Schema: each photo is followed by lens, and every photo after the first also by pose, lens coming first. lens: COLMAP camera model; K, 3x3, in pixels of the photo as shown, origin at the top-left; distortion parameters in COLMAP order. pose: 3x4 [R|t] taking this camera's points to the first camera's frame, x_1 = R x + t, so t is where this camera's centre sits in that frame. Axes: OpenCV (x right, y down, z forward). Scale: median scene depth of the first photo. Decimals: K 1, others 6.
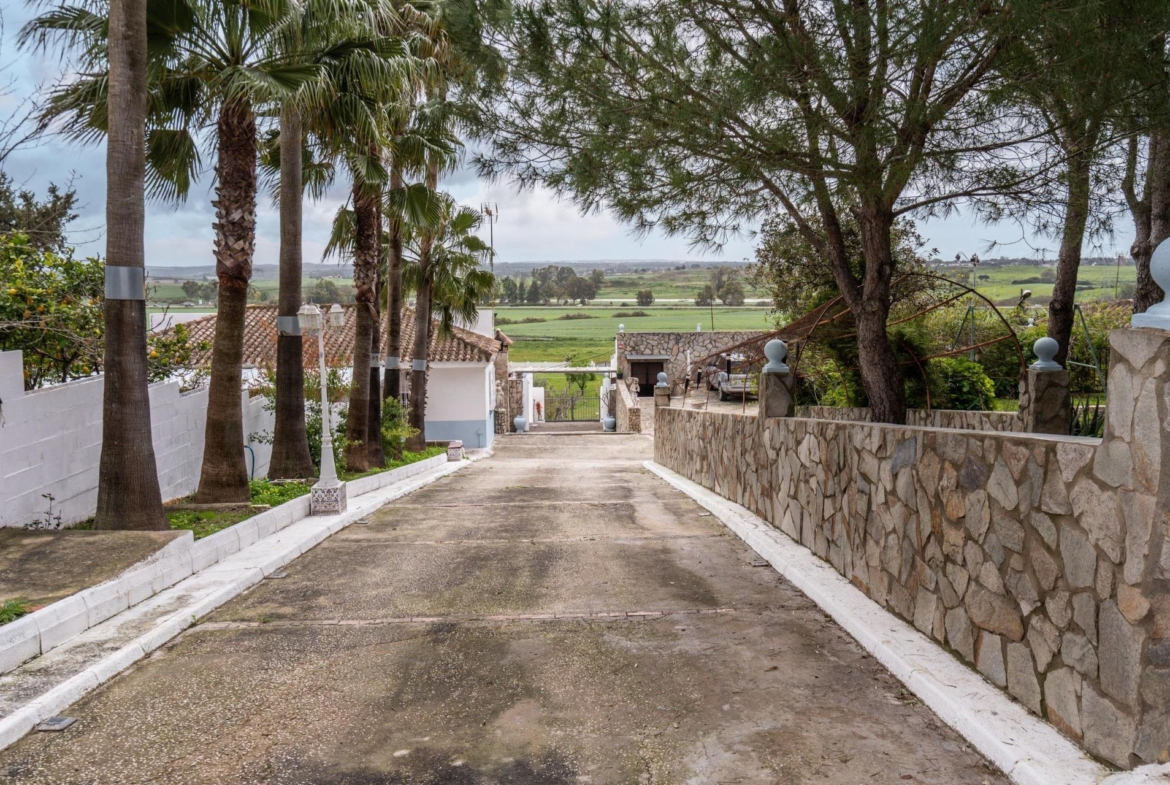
lens RADIAL K [[911.6, 0, 582.3], [0, 911.6, 392.1], [0, 0, 1]] dist [0.038193, -0.034276]
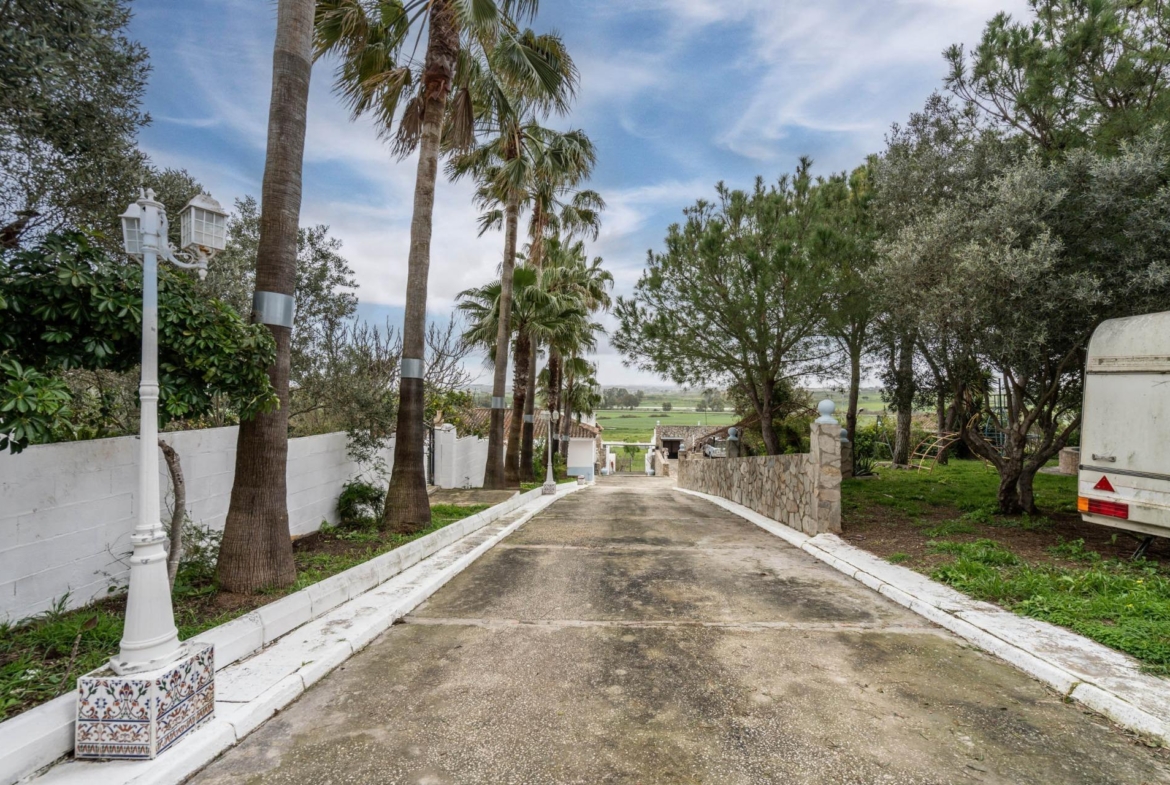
lens RADIAL K [[516.6, 0, 592.6], [0, 516.6, 401.7], [0, 0, 1]] dist [-0.001400, -0.000016]
pose [[0.997111, 0.014089, -0.074643, -0.022290], [-0.022229, 0.993751, -0.109381, 0.012020], [0.072636, 0.110724, 0.991193, -0.147154]]
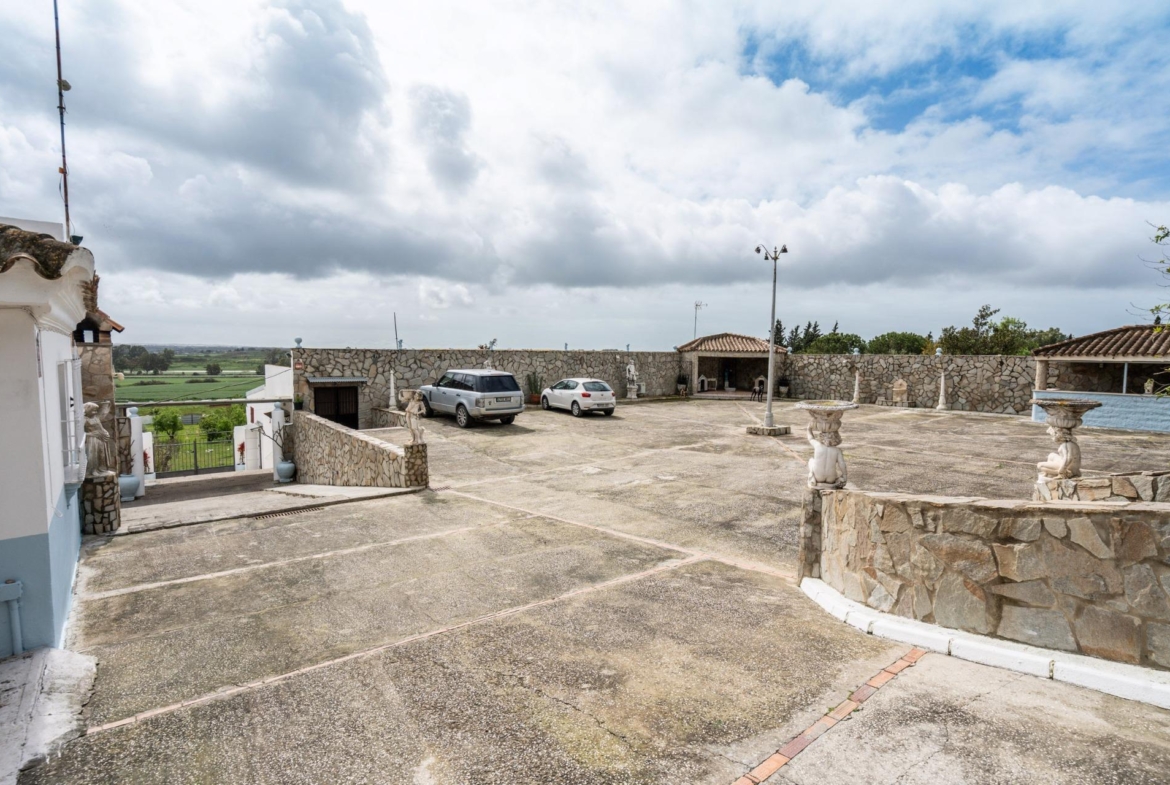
lens RADIAL K [[562.3, 0, 584.8], [0, 562.3, 398.4], [0, 0, 1]] dist [0.002644, 0.000533]
pose [[0.794976, -0.028611, 0.605966, -0.079672], [0.060509, 0.997646, -0.032278, 0.008247], [-0.603615, 0.062326, 0.794836, 0.770825]]
